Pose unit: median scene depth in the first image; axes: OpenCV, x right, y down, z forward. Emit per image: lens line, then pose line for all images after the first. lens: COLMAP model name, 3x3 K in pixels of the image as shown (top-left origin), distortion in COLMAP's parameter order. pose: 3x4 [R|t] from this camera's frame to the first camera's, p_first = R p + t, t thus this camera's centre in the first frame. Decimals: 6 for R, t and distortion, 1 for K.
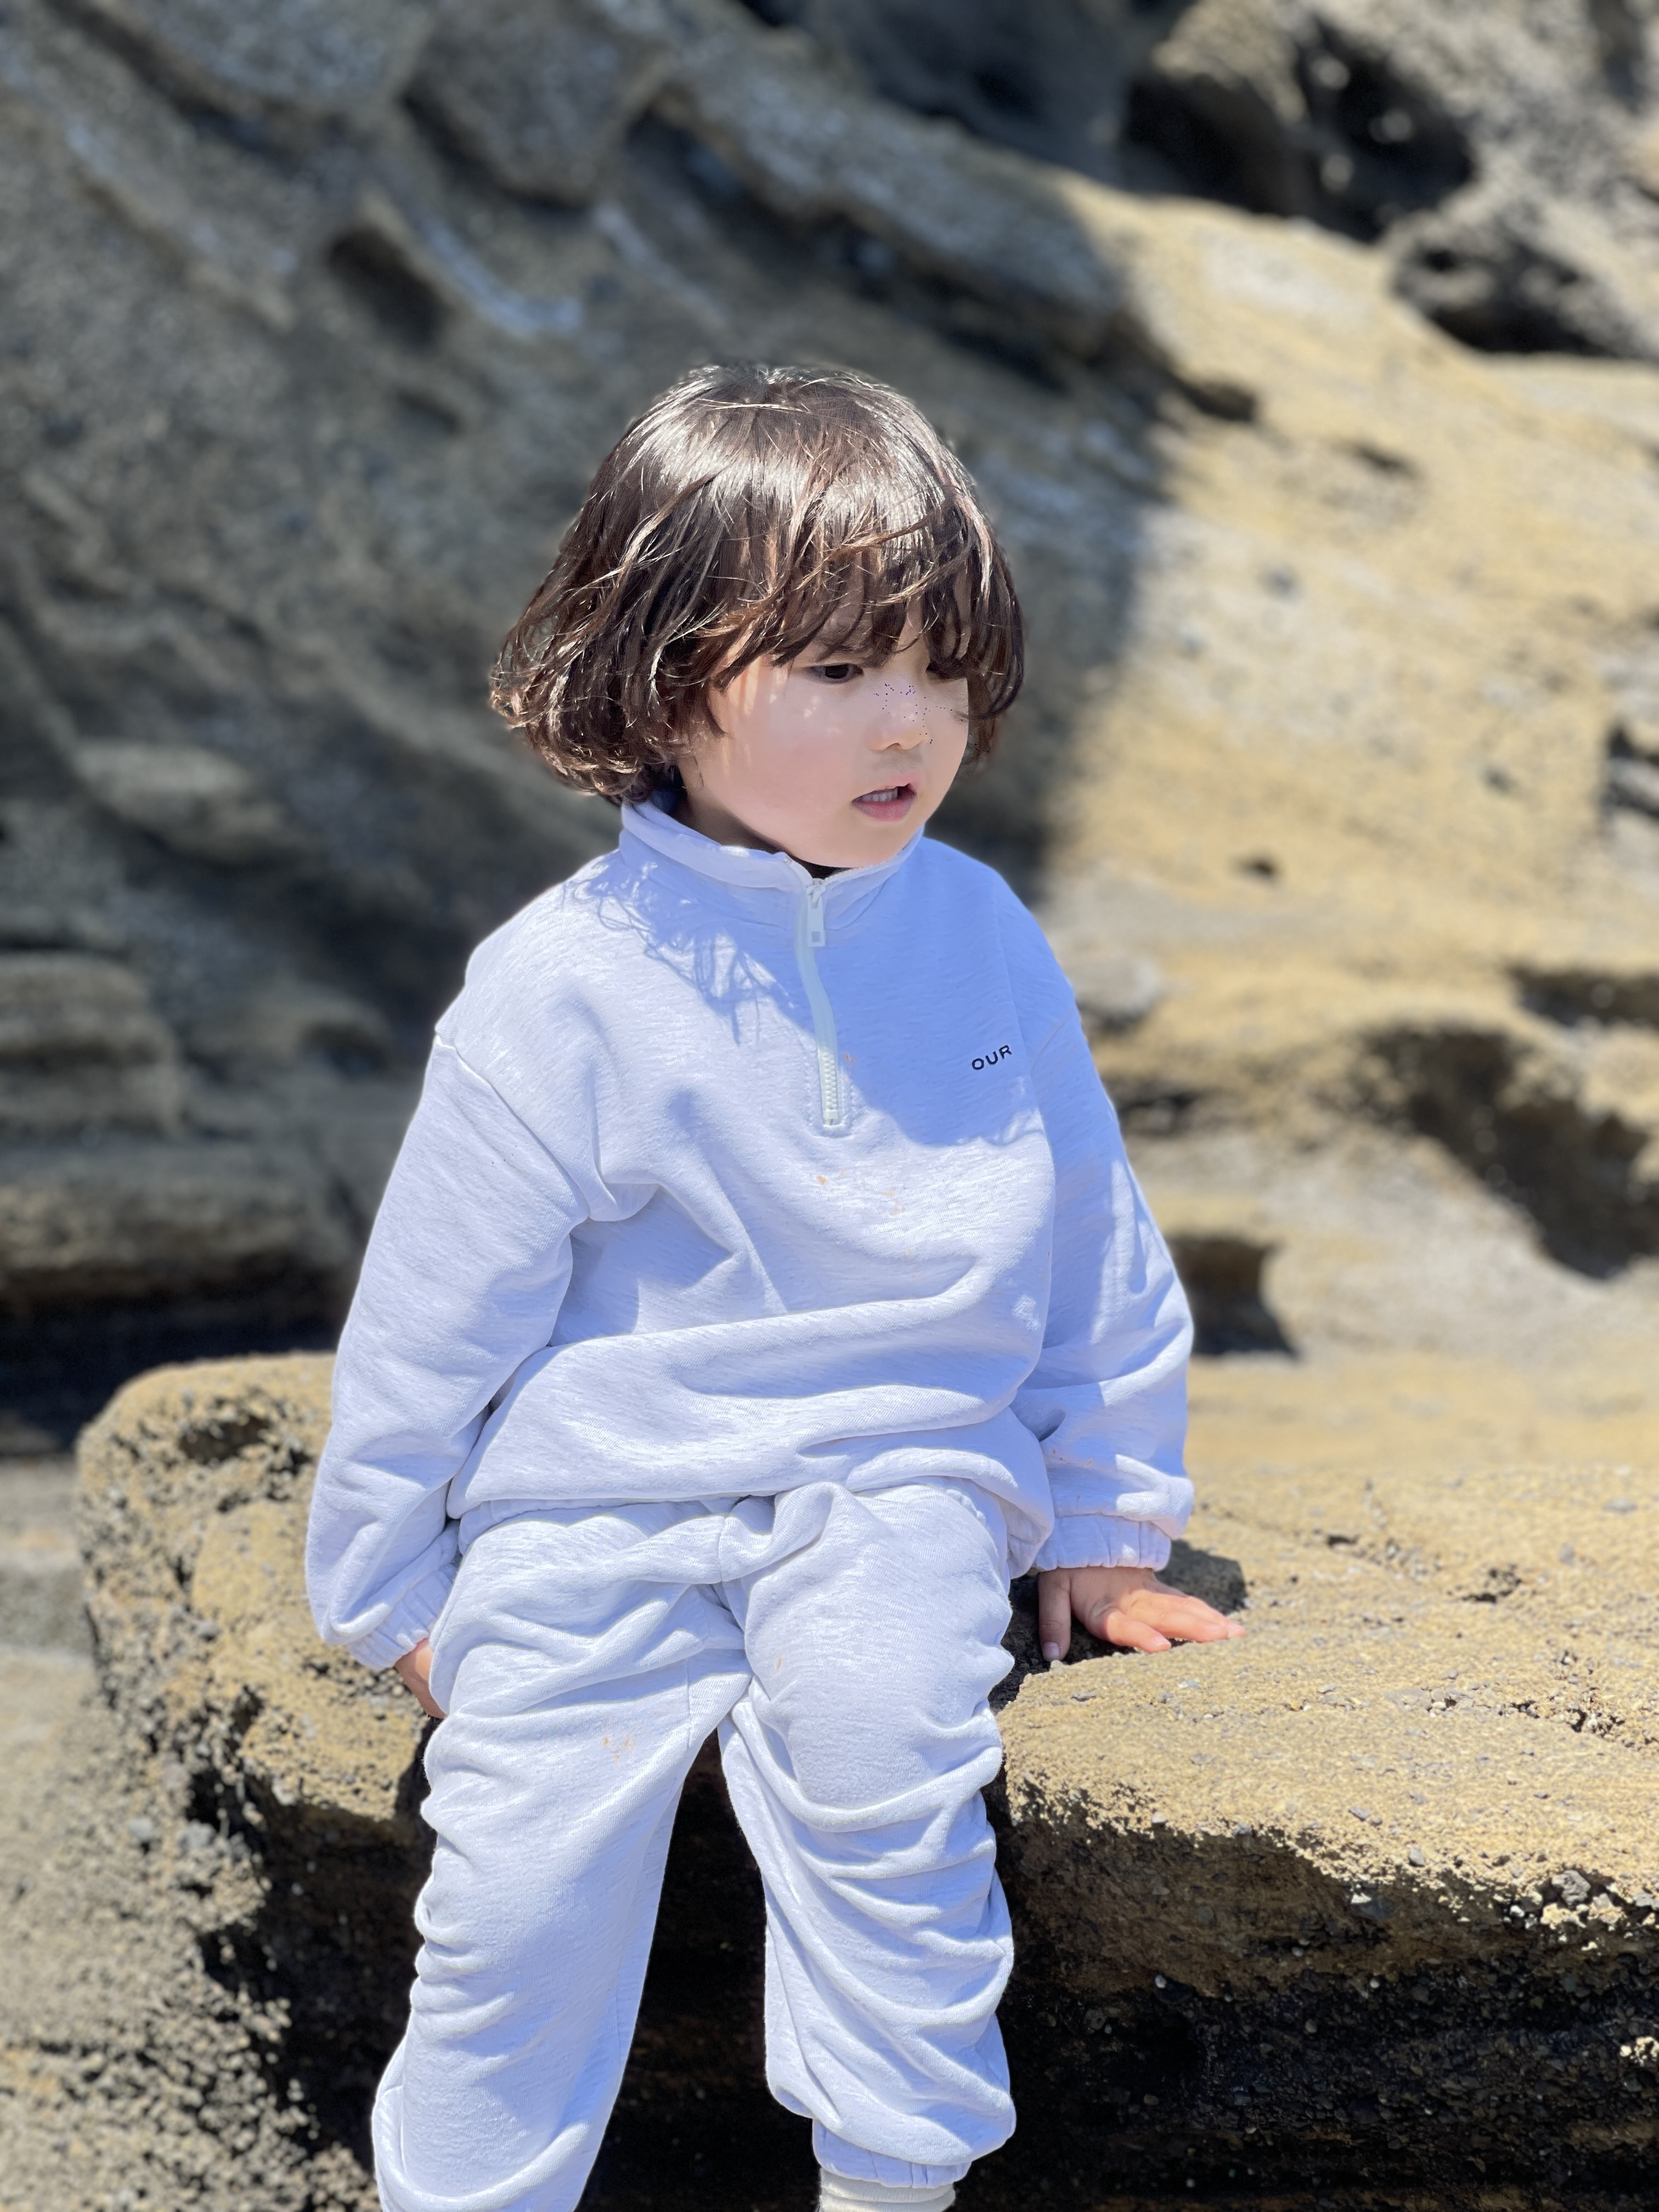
lens RADIAL K [[4131.0, 0, 840.7], [0, 4131.0, 1077.8], [0, 0, 1]] dist [0.190737, 0.000000]
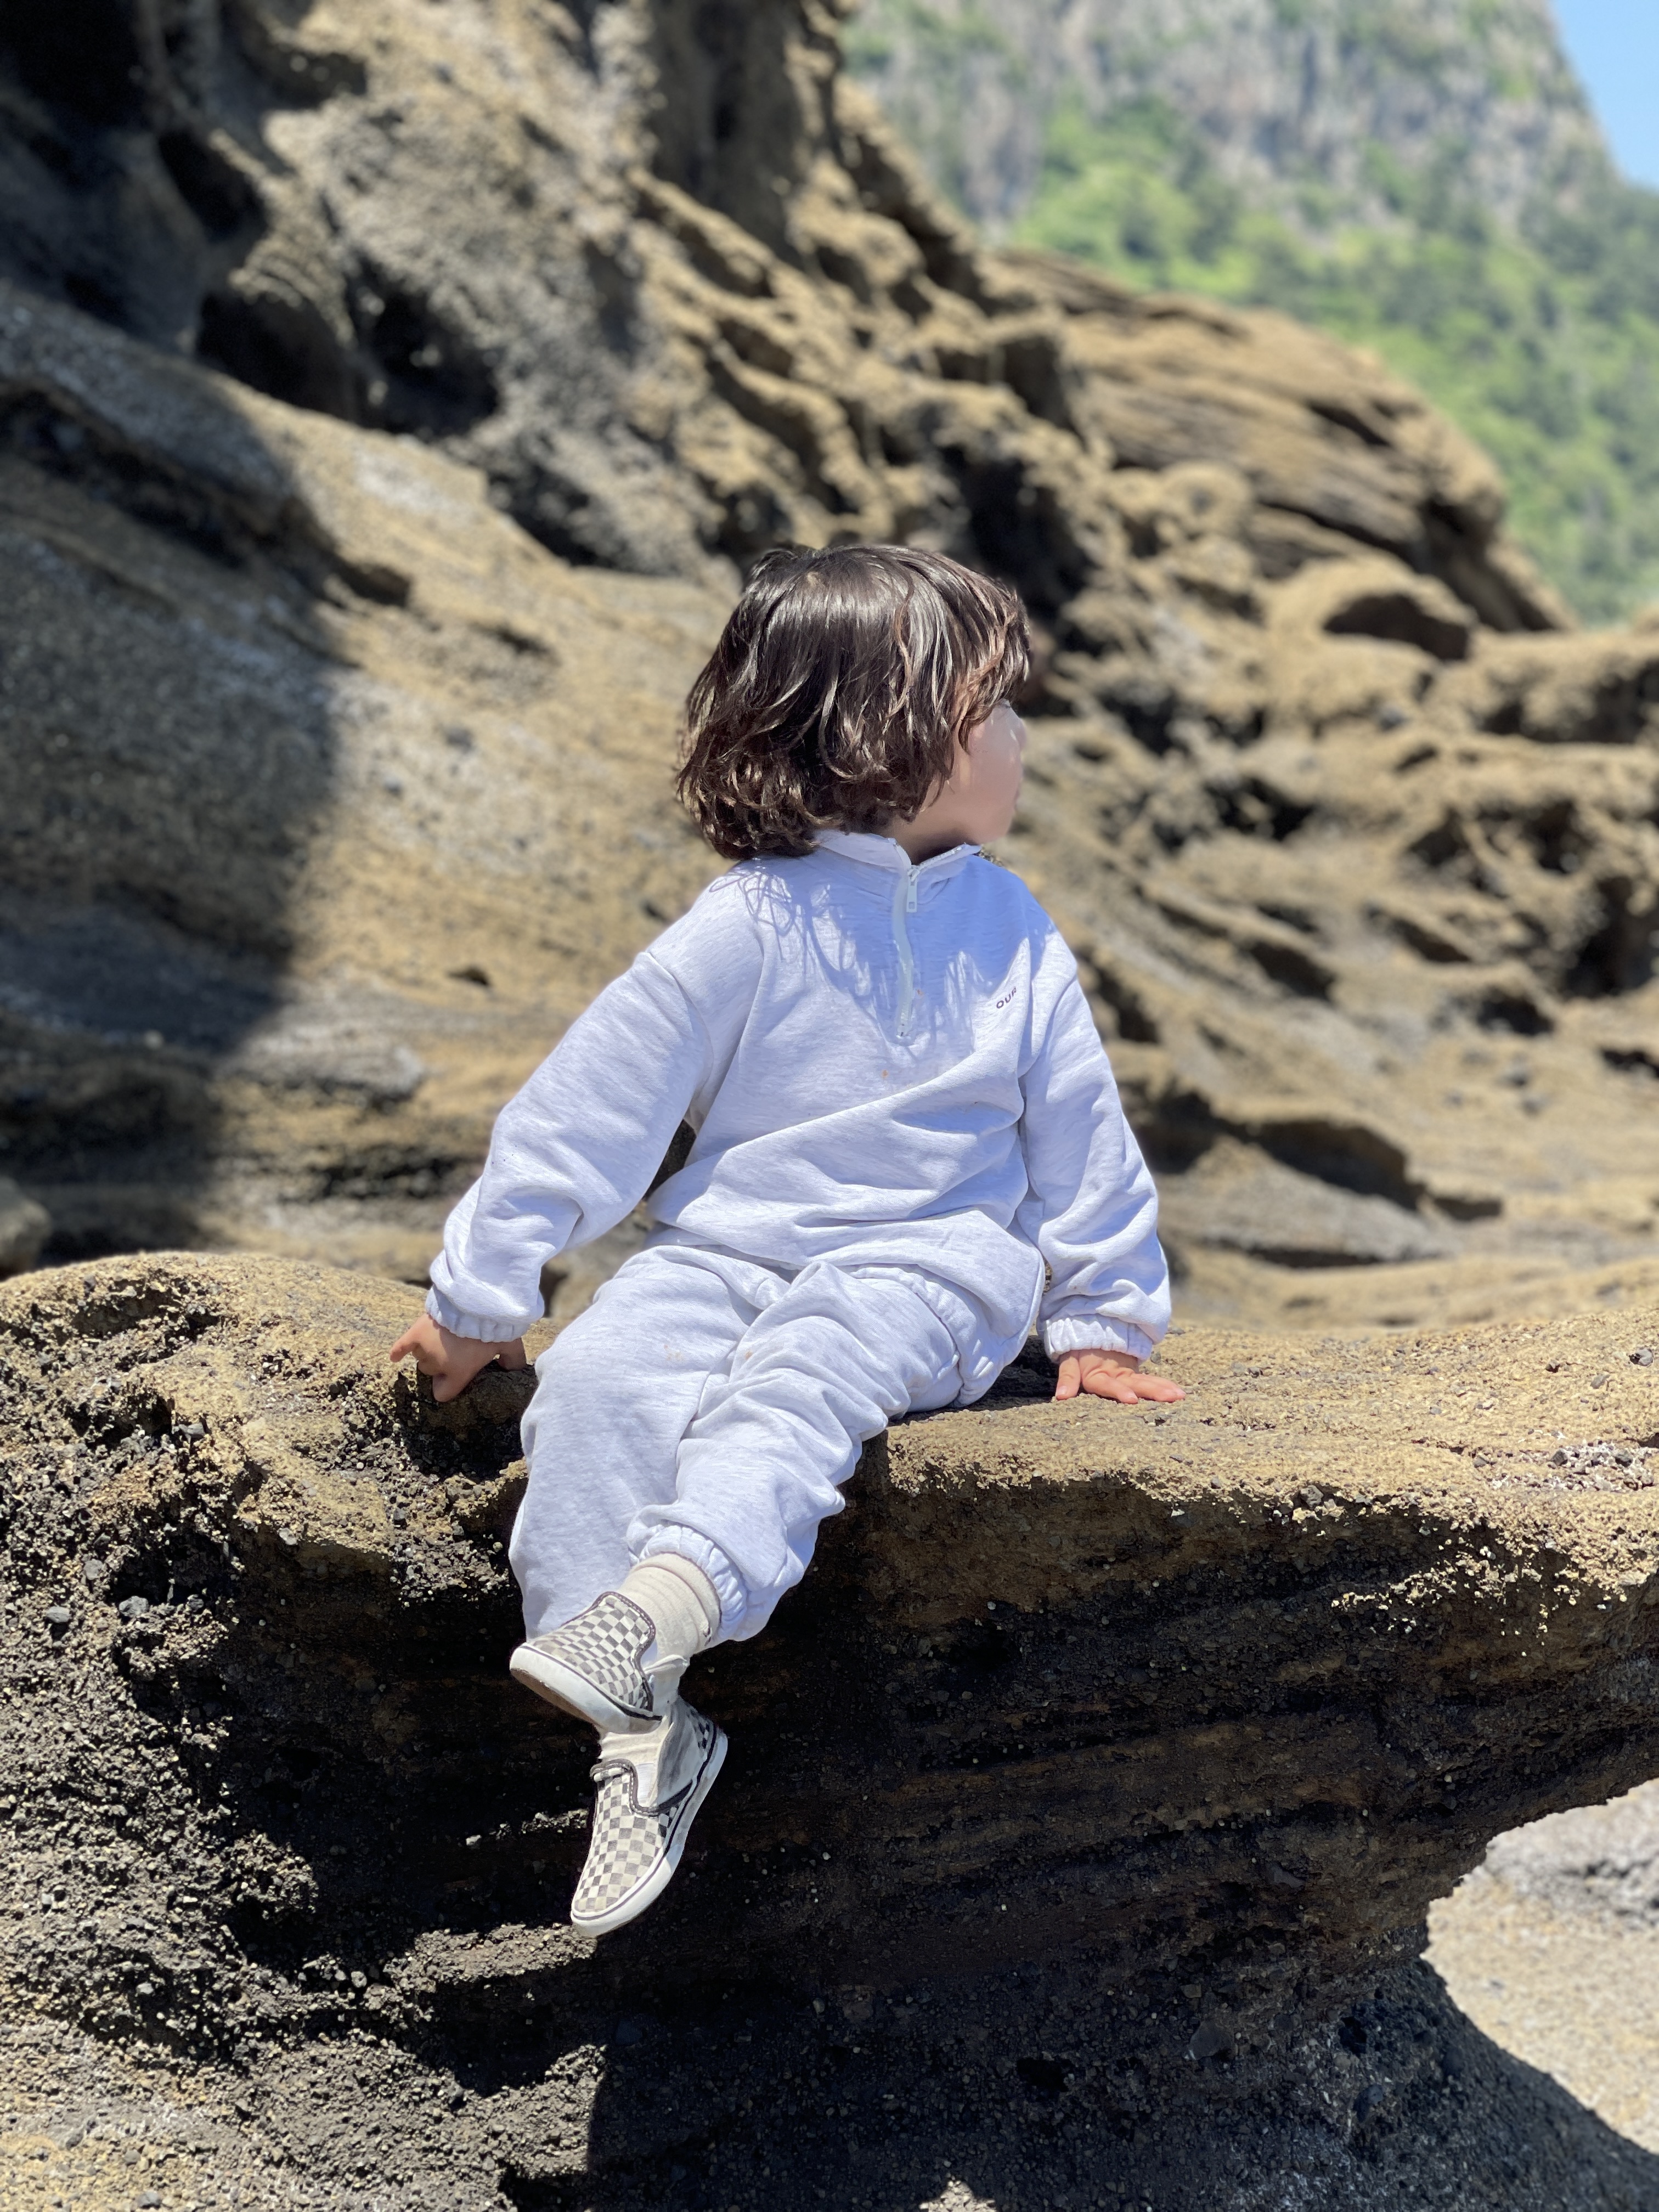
lens RADIAL K [[4131.0, 0, 881.2], [0, 4131.0, 1043.3], [0, 0, 1]] dist [0.190737, 0.000000]
pose [[0.951112, 0.015645, 0.308450, -0.325178], [0.002545, 0.998285, -0.058480, 0.079431], [-0.308836, 0.056406, 0.949441, -0.312432]]
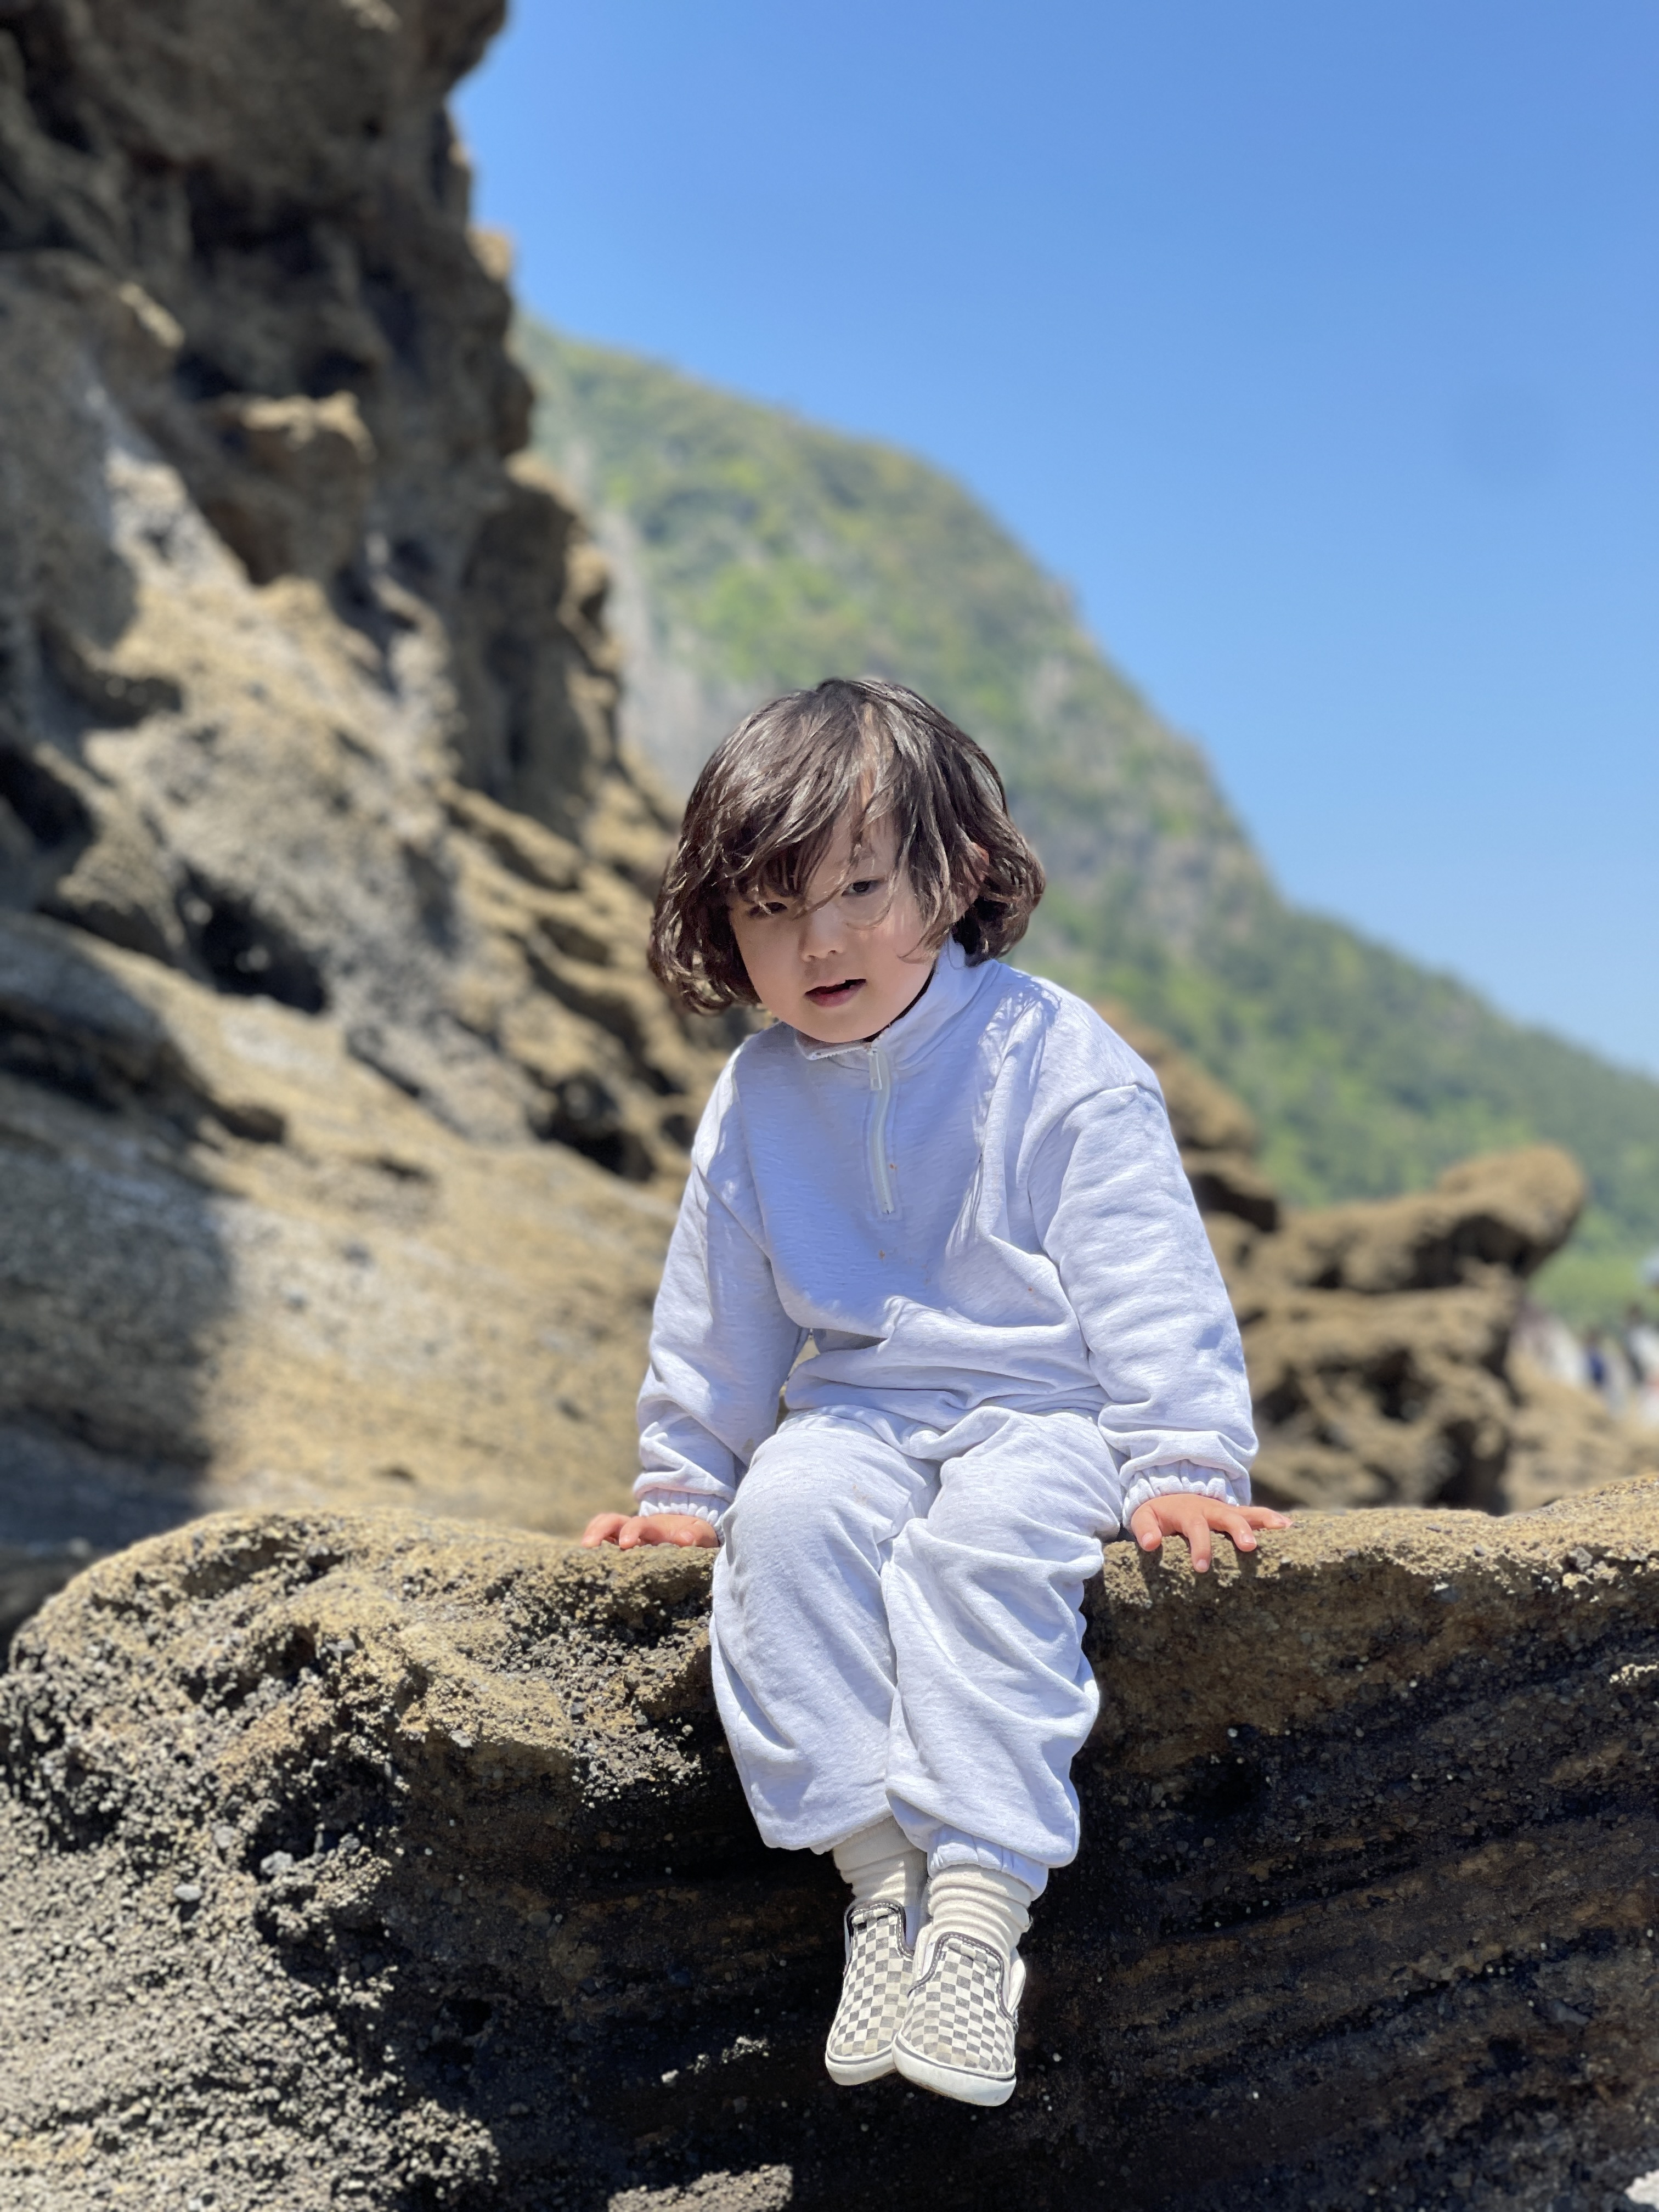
lens RADIAL K [[4131.0, 0, 812.5], [0, 4131.0, 1096.0], [0, 0, 1]] dist [0.190737, 0.000000]
pose [[0.935256, 0.003352, 0.353955, -0.423403], [0.080478, 0.971754, -0.221851, 0.237370], [-0.344701, 0.235973, 0.908569, -0.204520]]
